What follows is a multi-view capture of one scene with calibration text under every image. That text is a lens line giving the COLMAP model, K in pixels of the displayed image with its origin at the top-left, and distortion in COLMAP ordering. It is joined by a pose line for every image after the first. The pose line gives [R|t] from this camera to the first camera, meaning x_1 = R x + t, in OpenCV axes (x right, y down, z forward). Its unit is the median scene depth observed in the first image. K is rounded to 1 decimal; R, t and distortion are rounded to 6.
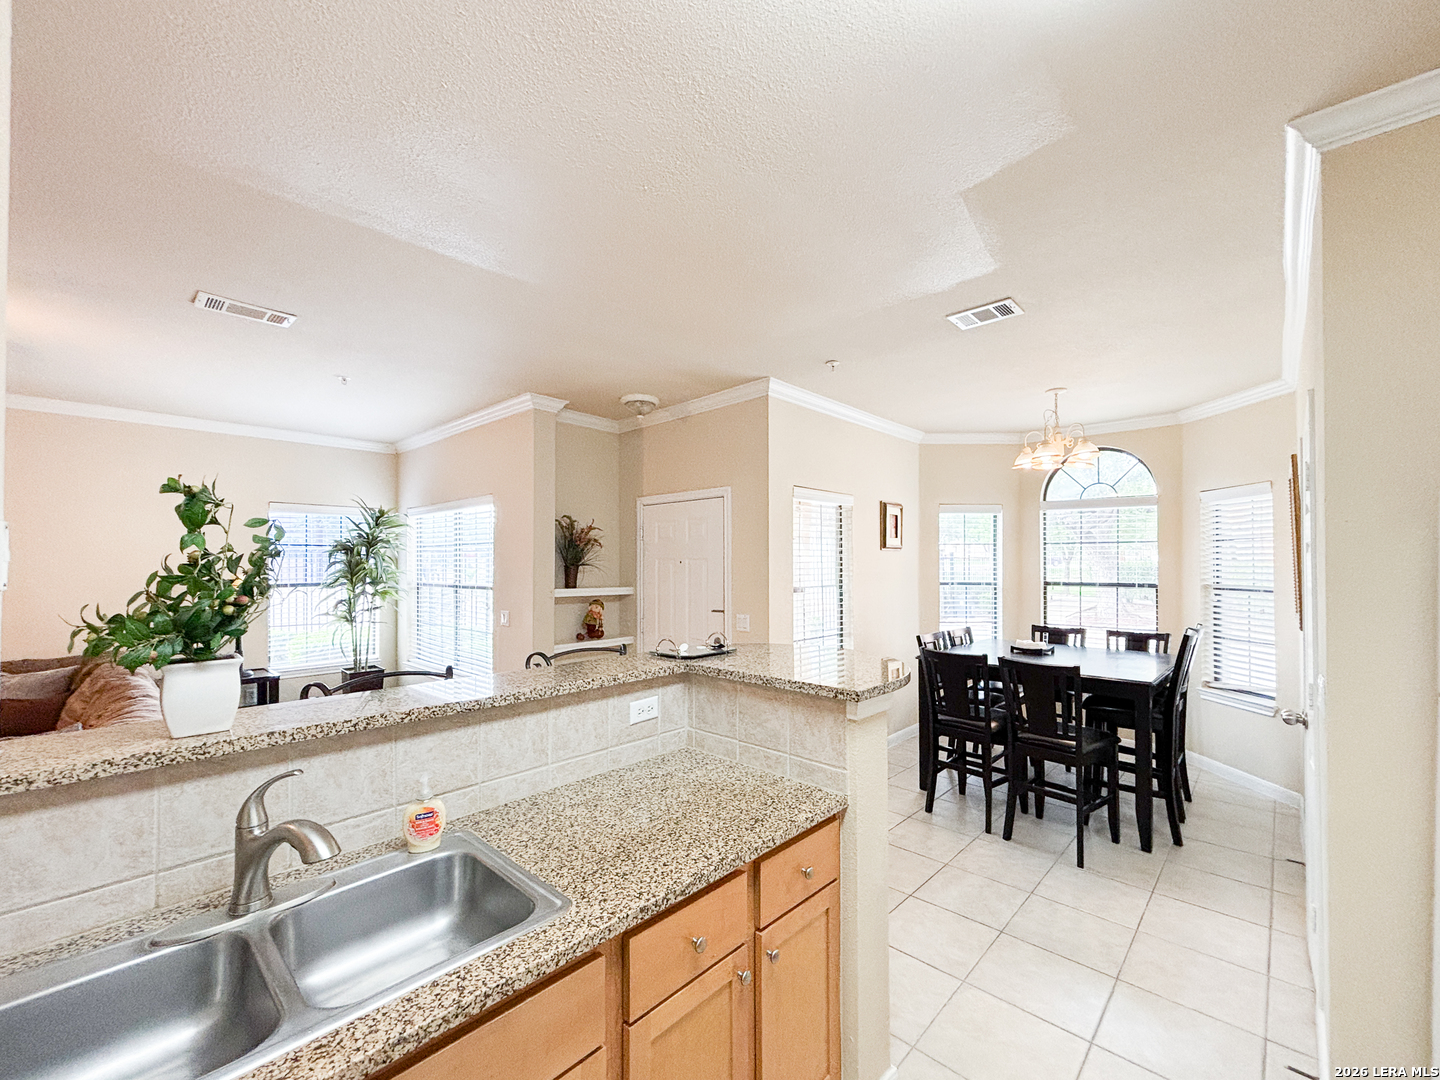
lens RADIAL K [[604.4, 0, 732.7], [0, 604.4, 553.0], [0, 0, 1]] dist [0.007758, -0.001181]
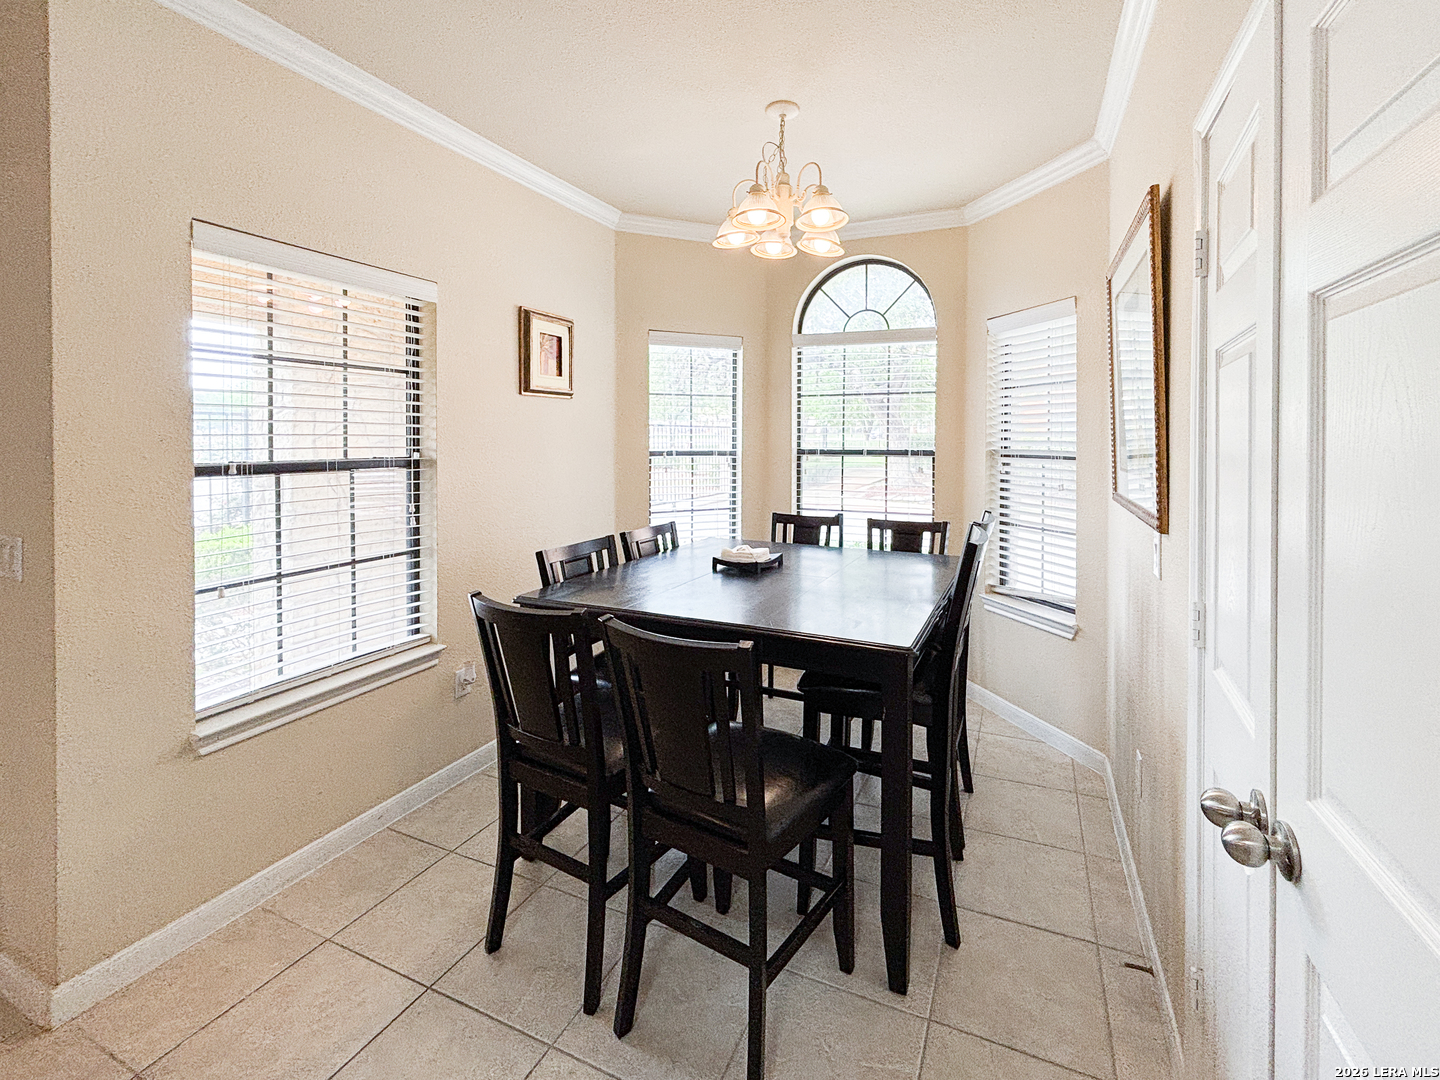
lens RADIAL K [[604.4, 0, 771.3], [0, 604.4, 447.5], [0, 0, 1]] dist [0.007758, -0.001181]
pose [[0.945131, -0.005755, 0.326641, 0.306973], [-0.004167, 0.999551, 0.029669, 0.029252], [-0.326665, -0.029402, 0.944683, 0.419241]]
